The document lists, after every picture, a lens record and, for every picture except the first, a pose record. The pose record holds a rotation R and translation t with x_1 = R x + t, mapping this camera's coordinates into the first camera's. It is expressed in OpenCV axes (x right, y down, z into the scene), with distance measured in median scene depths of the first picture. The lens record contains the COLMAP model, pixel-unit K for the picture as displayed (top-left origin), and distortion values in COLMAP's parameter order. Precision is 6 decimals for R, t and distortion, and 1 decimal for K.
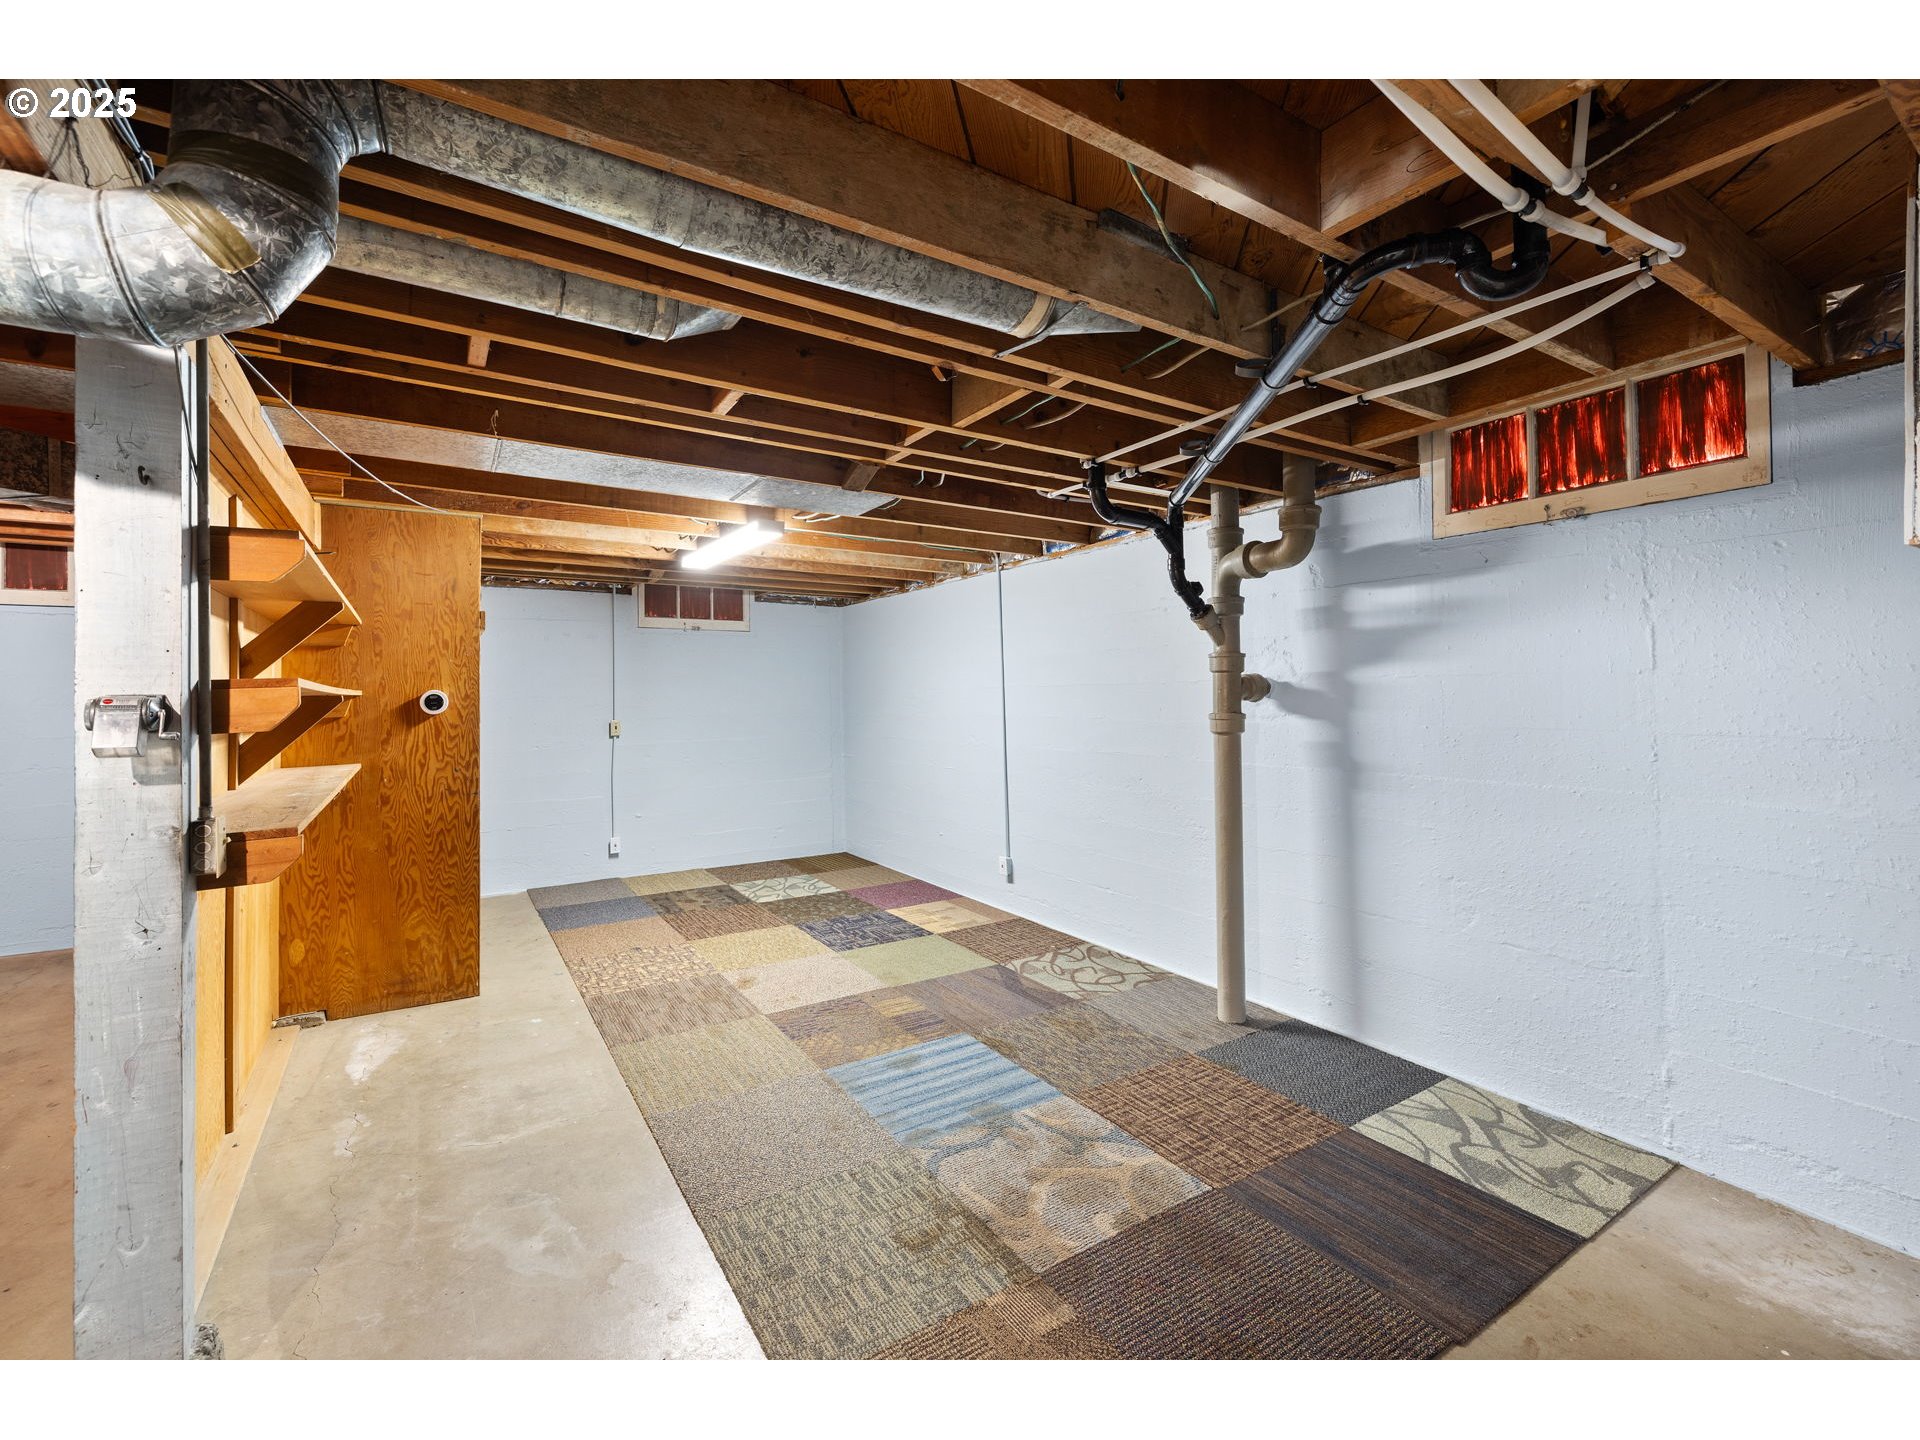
lens RADIAL K [[823.5, 0, 952.2], [0, 823.5, 710.0], [0, 0, 1]] dist [-0.001227, 0.000190]
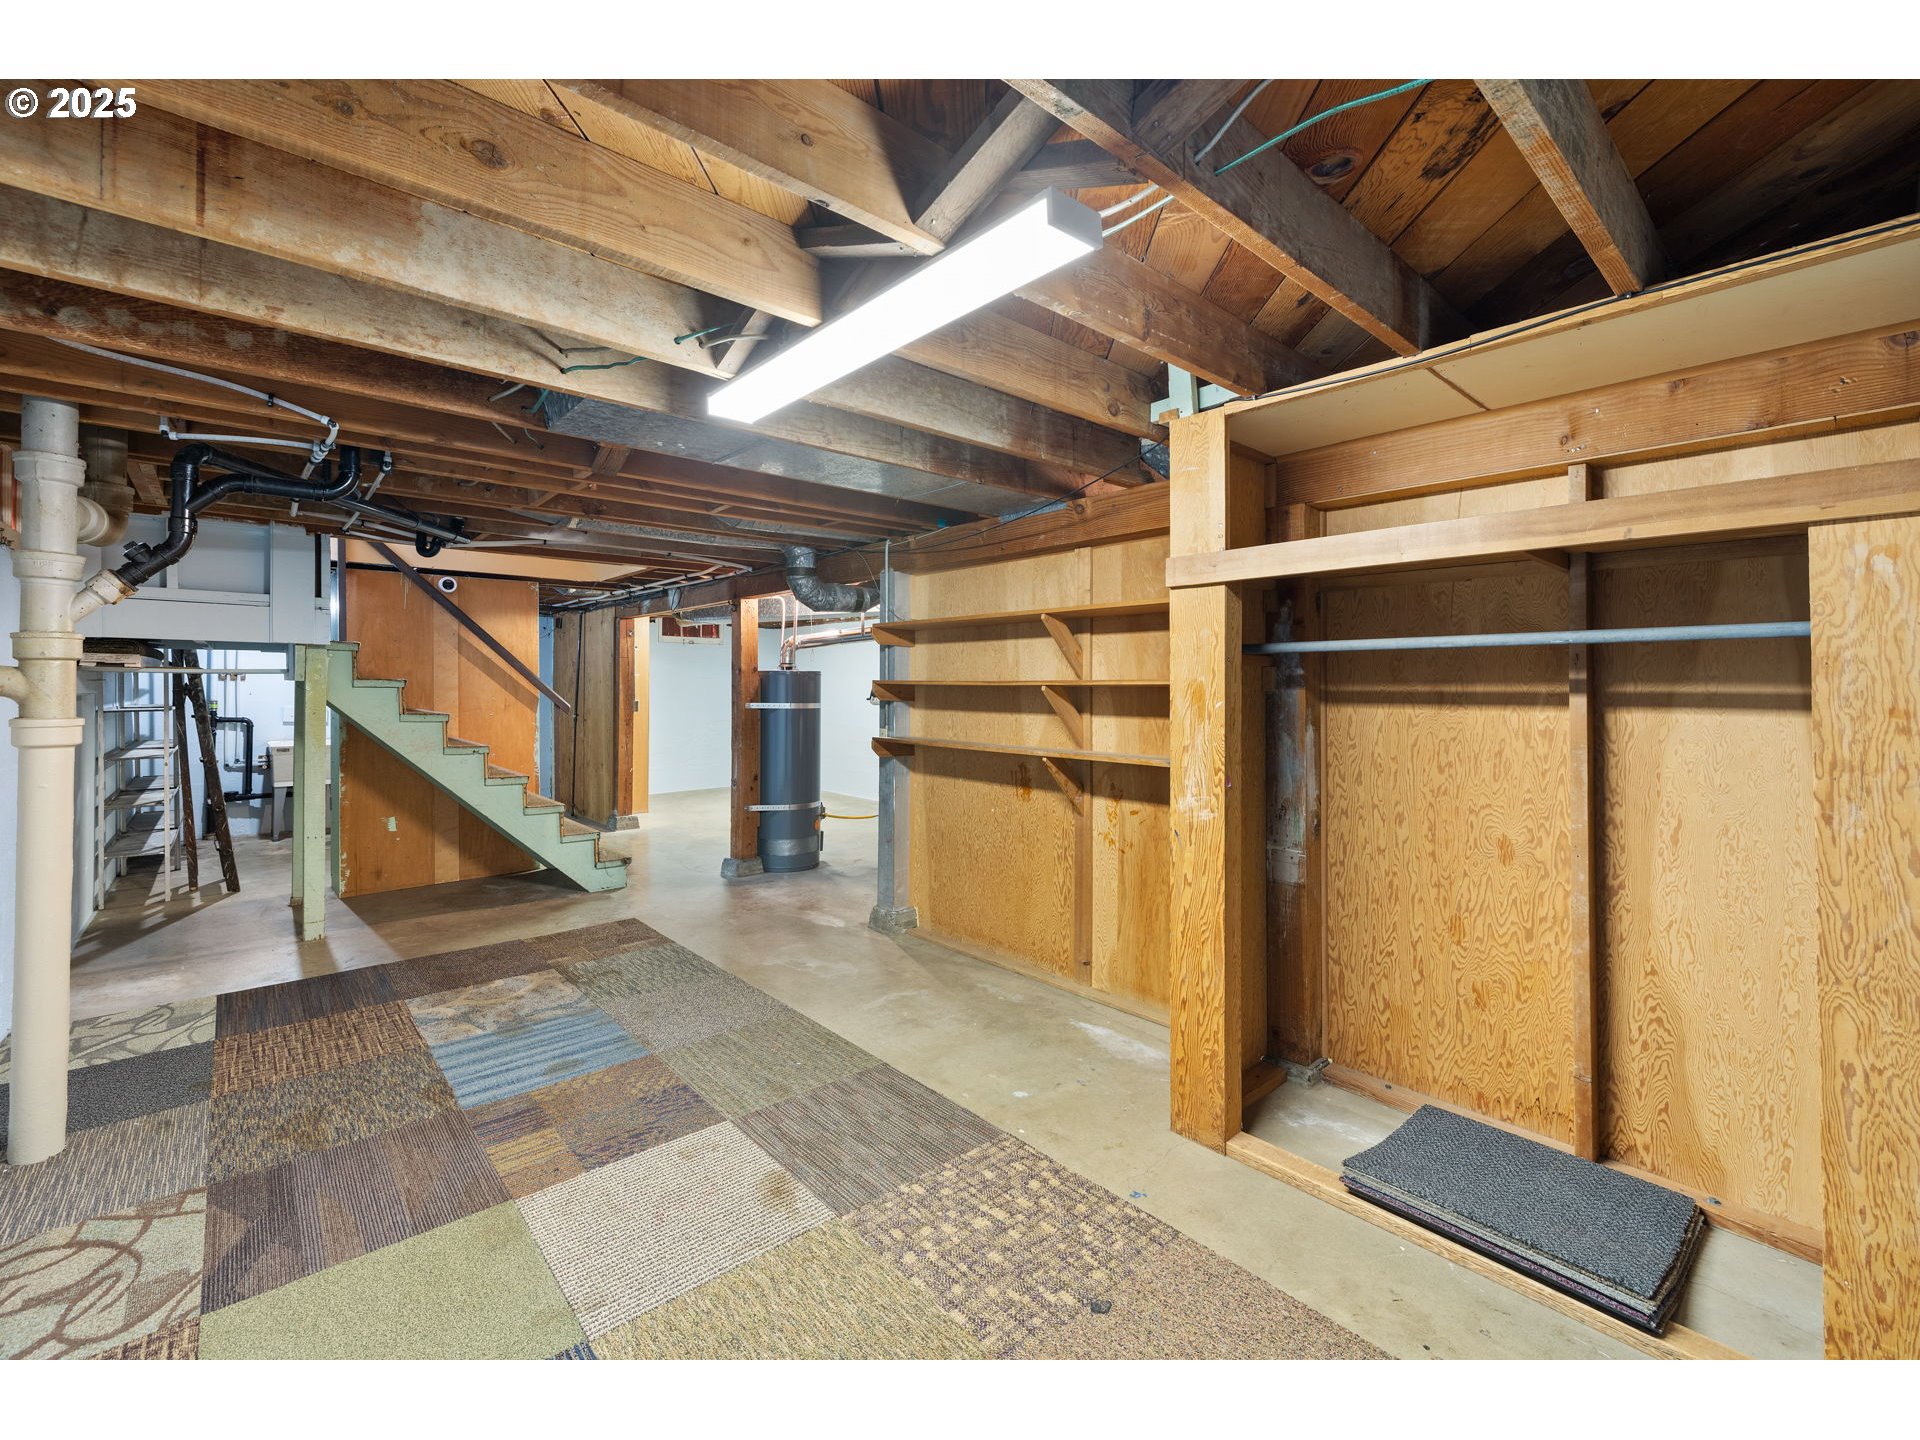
lens RADIAL K [[823.5, 0, 952.2], [0, 823.5, 710.0], [0, 0, 1]] dist [-0.001227, 0.000190]
pose [[-0.988531, 0.010350, -0.150666, -0.368514], [0.003211, 0.998864, 0.047548, -0.037802], [0.150986, 0.046519, -0.987441, 2.005813]]
